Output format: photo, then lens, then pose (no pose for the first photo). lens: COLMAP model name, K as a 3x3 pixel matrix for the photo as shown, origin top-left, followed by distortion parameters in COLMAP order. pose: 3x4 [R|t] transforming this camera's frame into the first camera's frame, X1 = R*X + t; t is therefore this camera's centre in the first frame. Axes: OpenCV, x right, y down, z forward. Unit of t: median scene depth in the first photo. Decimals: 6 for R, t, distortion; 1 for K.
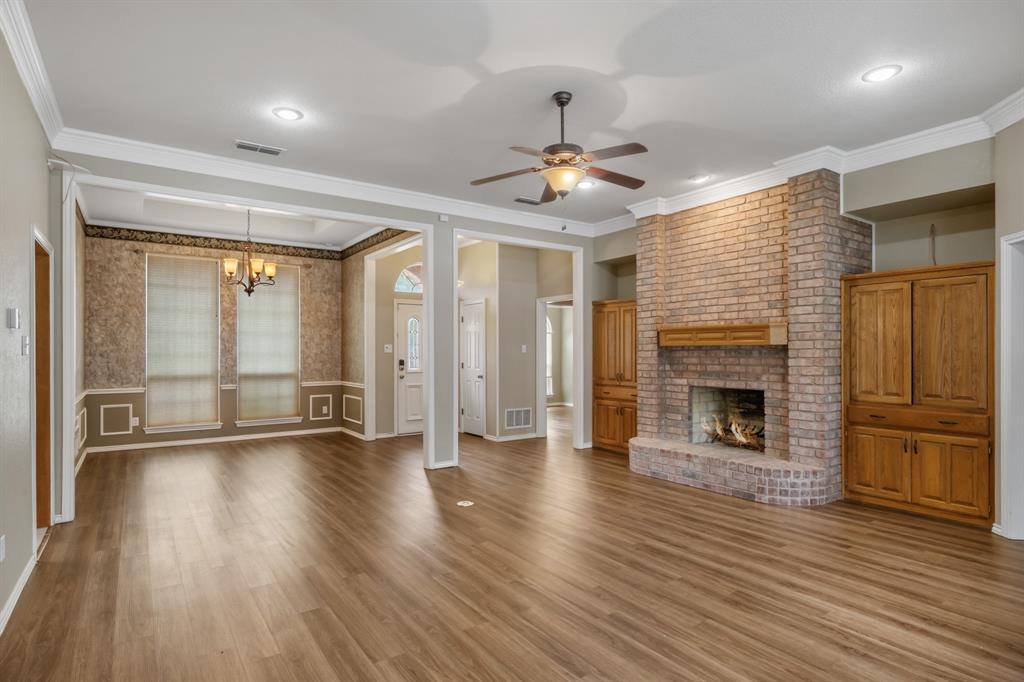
lens RADIAL K [[530.3, 0, 510.2], [0, 530.3, 350.6], [0, 0, 1]] dist [-0.004997, 0.000495]
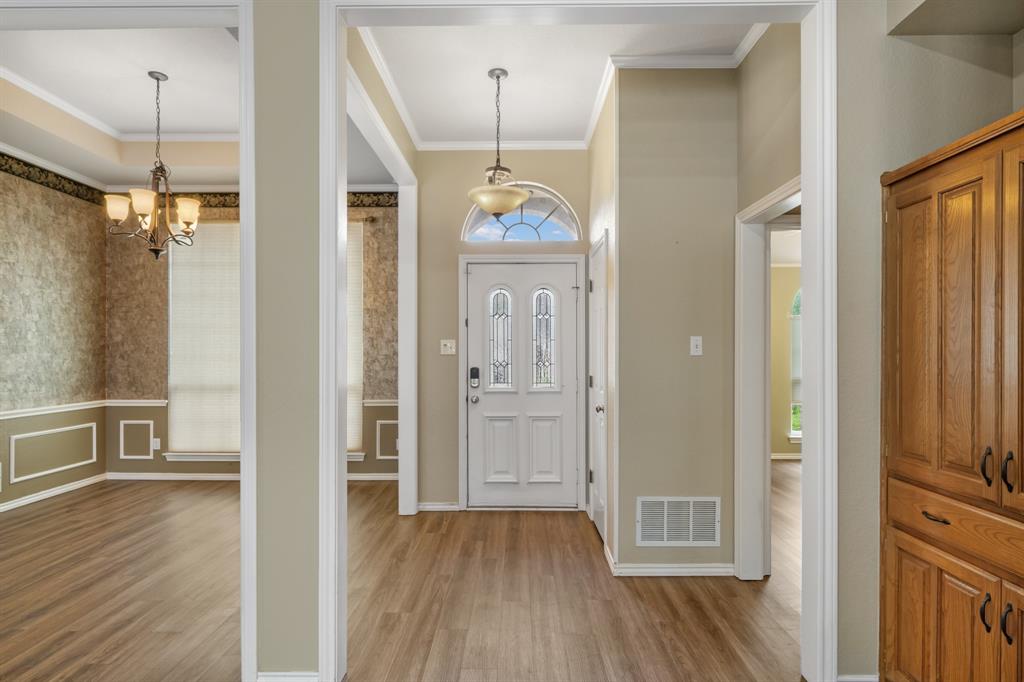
lens RADIAL K [[542.9, 0, 509.6], [0, 542.9, 354.5], [0, 0, 1]] dist [-0.000762, -0.001188]
pose [[0.814869, 0.002705, -0.579638, 0.168019], [0.000095, 0.999988, 0.004800, 0.001280], [0.579645, -0.003966, 0.814860, 0.681625]]
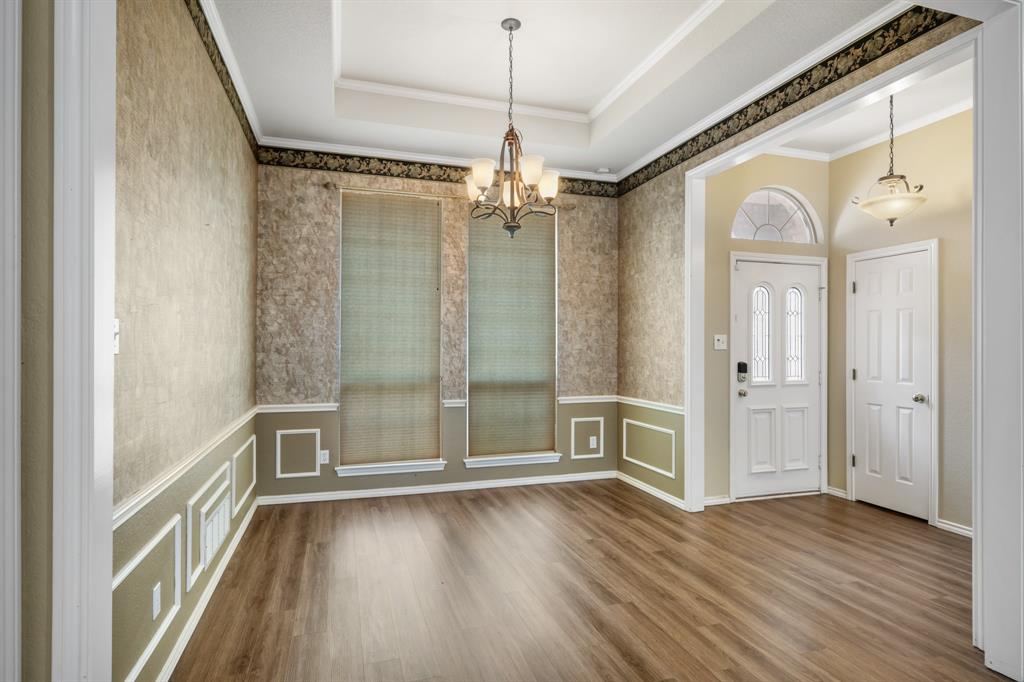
lens RADIAL K [[542.9, 0, 514.9], [0, 542.9, 345.2], [0, 0, 1]] dist [-0.000762, -0.001188]
pose [[0.954318, 0.003486, -0.298774, -0.310612], [-0.004042, 0.999991, -0.001244, 0.001211], [0.298767, 0.002395, 0.954323, 0.467735]]
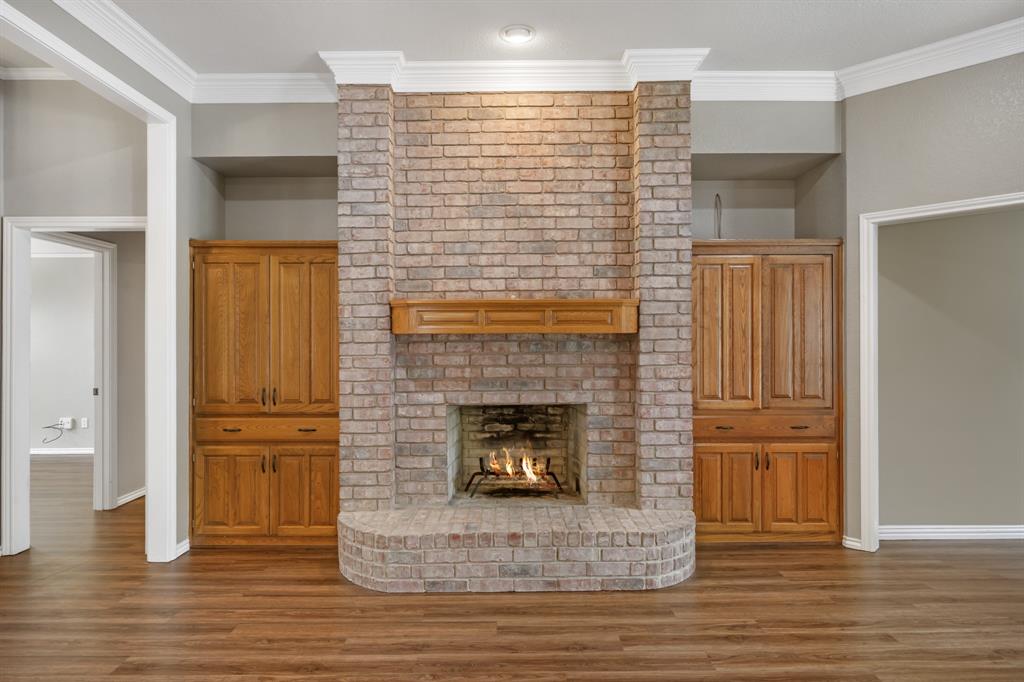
lens RADIAL K [[604.0, 0, 511.4], [0, 604.0, 338.7], [0, 0, 1]] dist [-0.000320, 0.000517]
pose [[0.568830, 0.003344, 0.822448, -0.128096], [0.002267, 0.999982, -0.005634, -0.000219], [-0.822452, 0.005070, 0.568812, 0.480930]]
